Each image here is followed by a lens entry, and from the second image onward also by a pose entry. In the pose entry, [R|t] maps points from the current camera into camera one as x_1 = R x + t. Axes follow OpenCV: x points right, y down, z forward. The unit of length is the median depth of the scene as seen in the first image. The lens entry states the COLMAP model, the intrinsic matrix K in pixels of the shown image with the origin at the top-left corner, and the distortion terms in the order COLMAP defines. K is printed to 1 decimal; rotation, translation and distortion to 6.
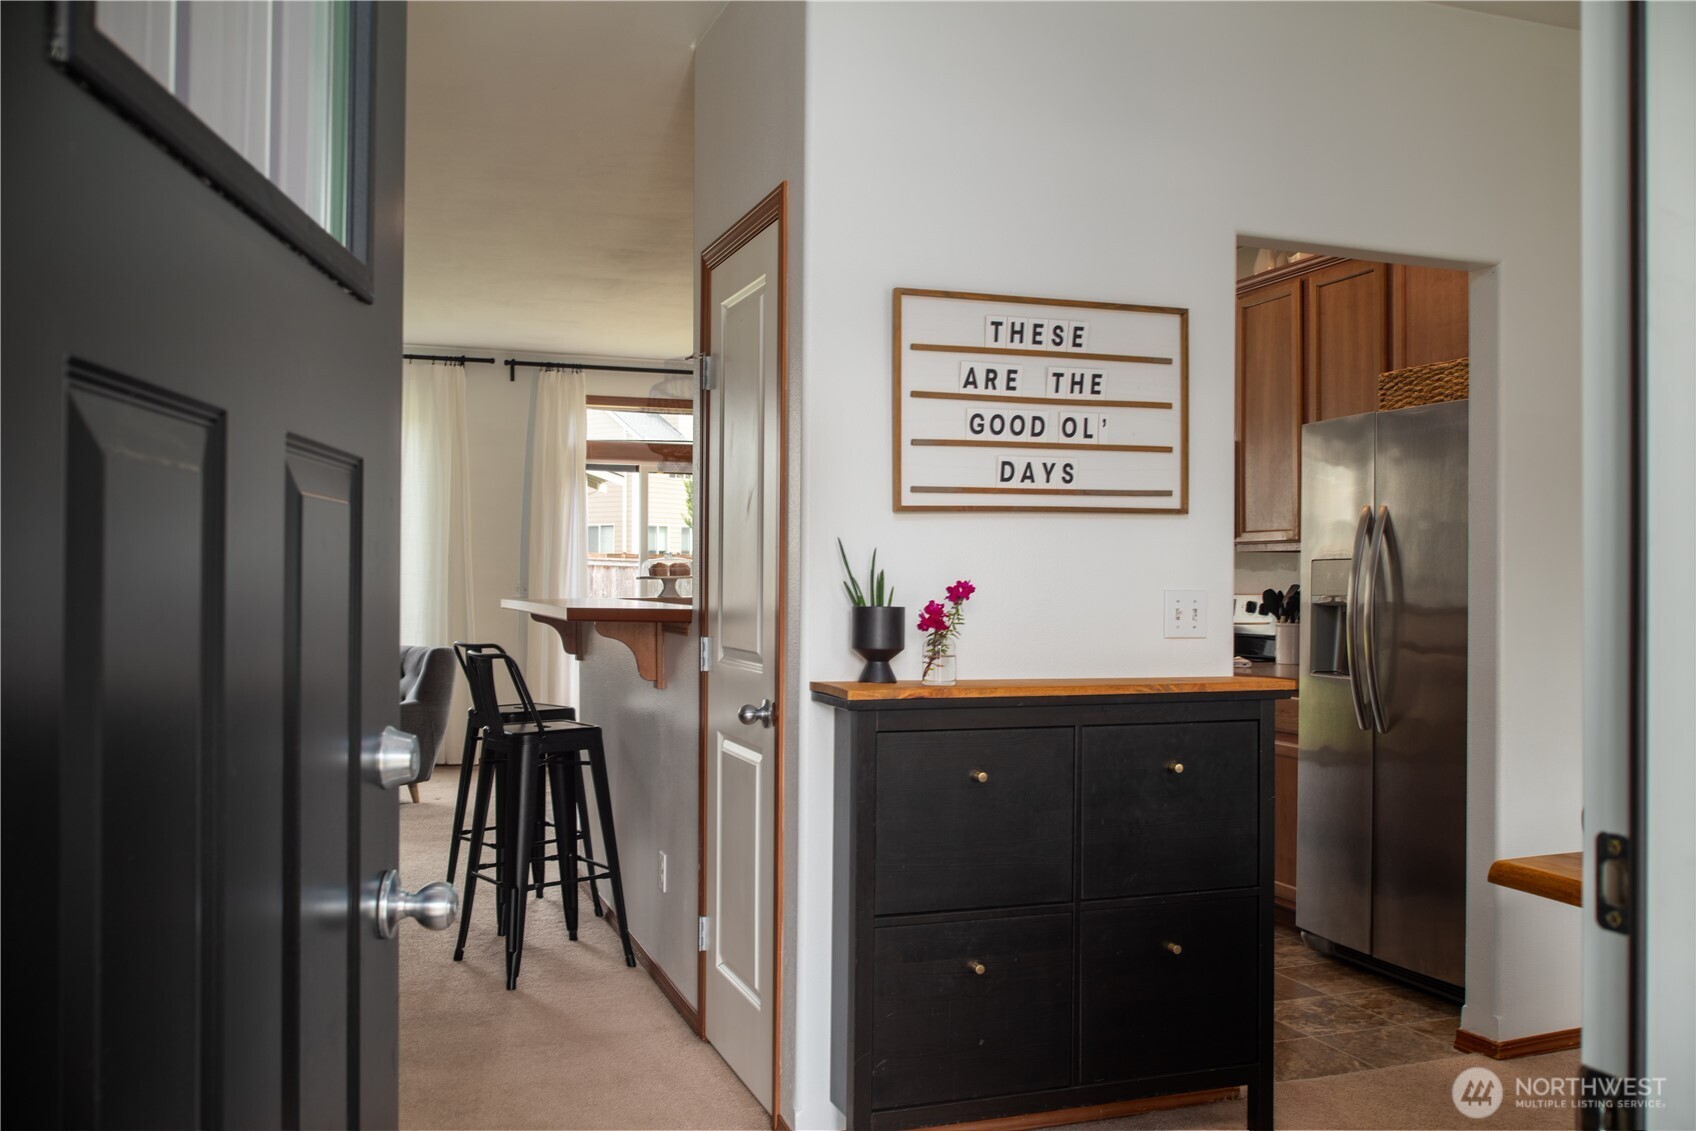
lens RADIAL K [[1449.0, 0, 848.0], [0, 1449.0, 565.5], [0, 0, 1]] dist [0.003059, 0.001195]
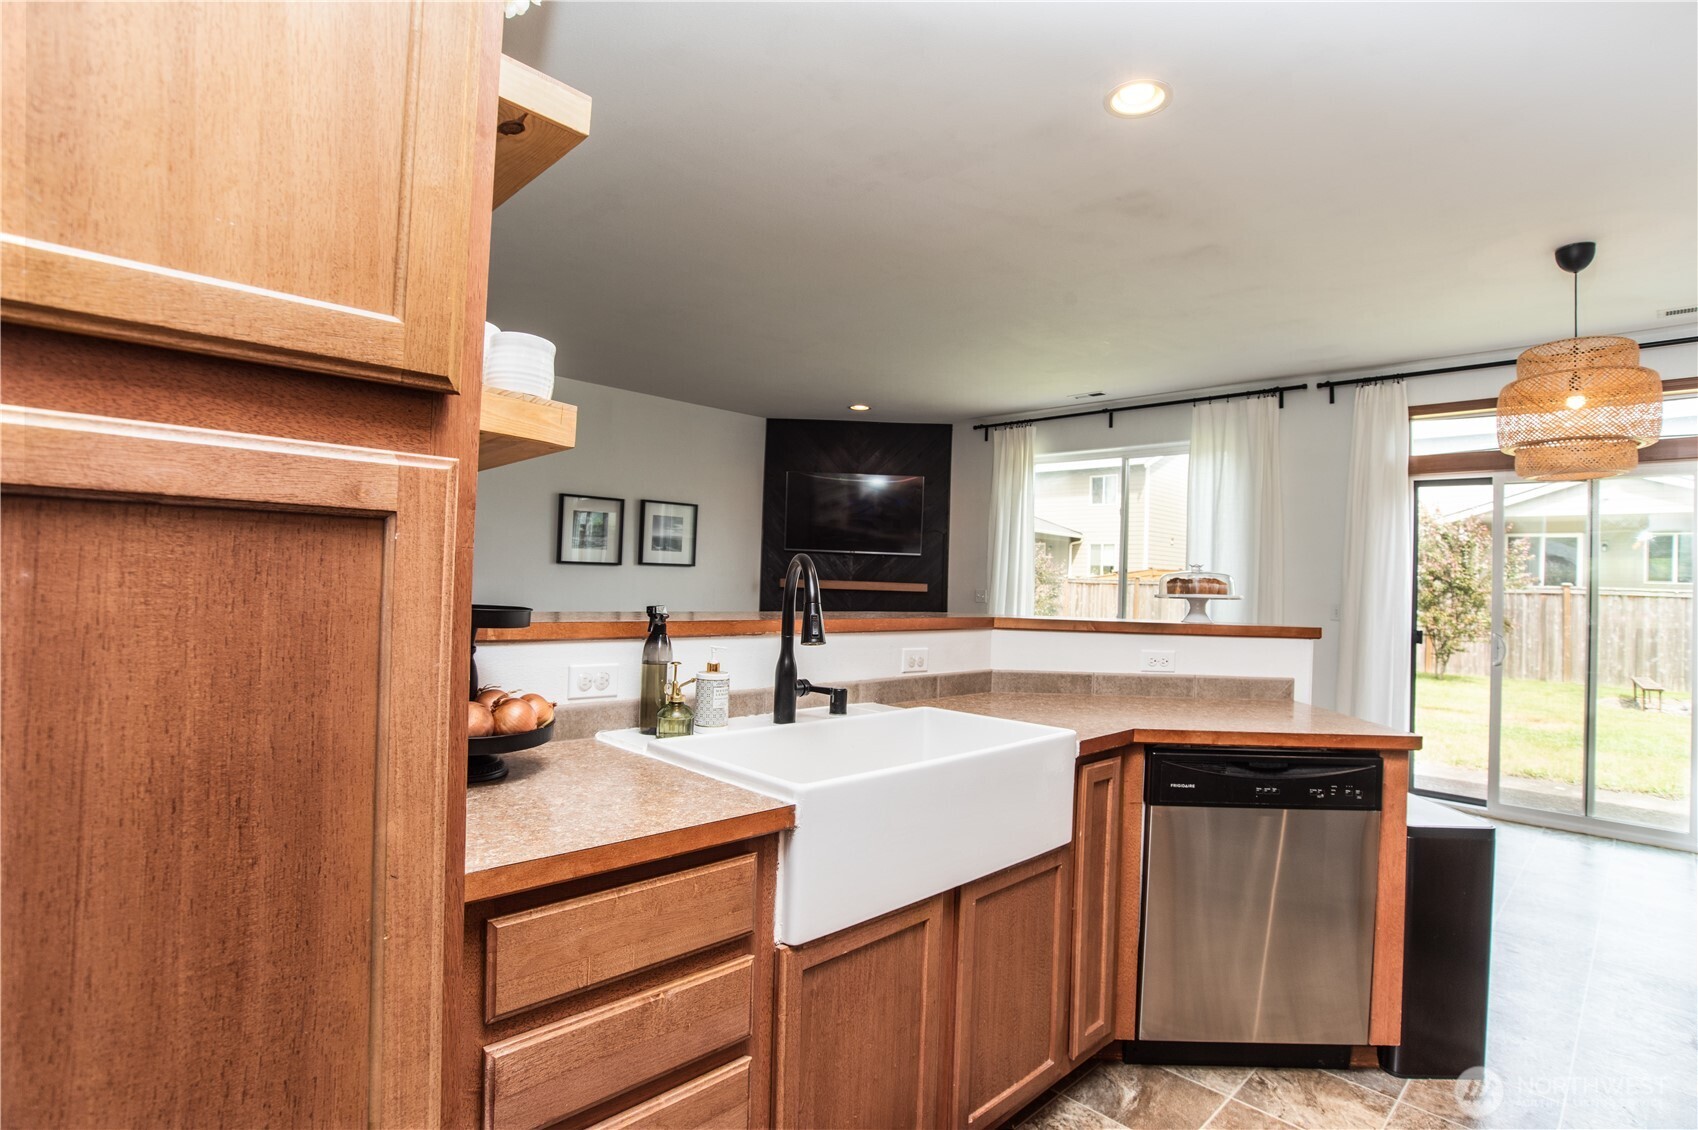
lens RADIAL K [[837.3, 0, 849.0], [0, 837.3, 565.0], [0, 0, 1]] dist [-0.021446, 0.000501]
pose [[0.438069, -0.003279, -0.898936, 0.232761], [-0.023719, 0.999603, -0.015205, 0.001950], [0.898629, 0.027983, 0.437817, 0.751948]]
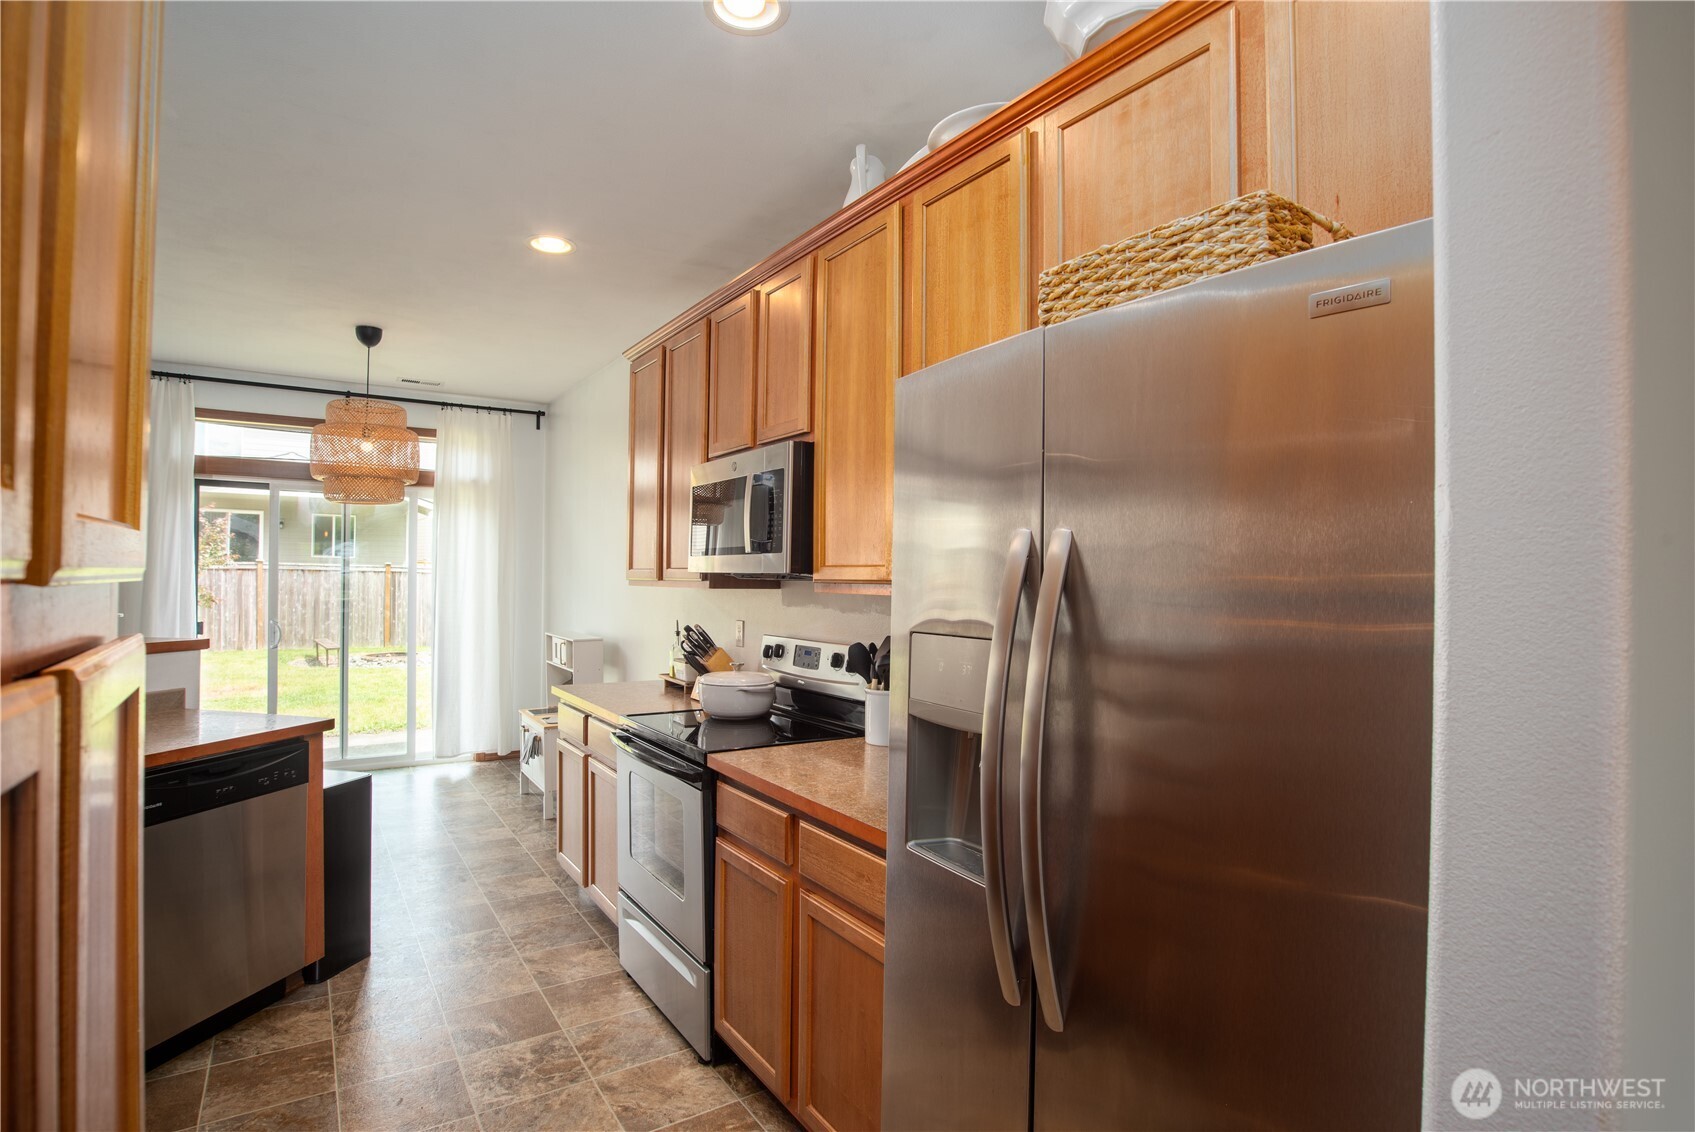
lens RADIAL K [[835.9, 0, 847.5], [0, 835.9, 566.0], [0, 0, 1]] dist [-0.021446, 0.000501]
pose [[0.973158, 0.013581, 0.229738, 0.196771], [-0.012057, 0.999895, -0.008036, -0.020979], [-0.229823, 0.005050, 0.973219, 0.613681]]
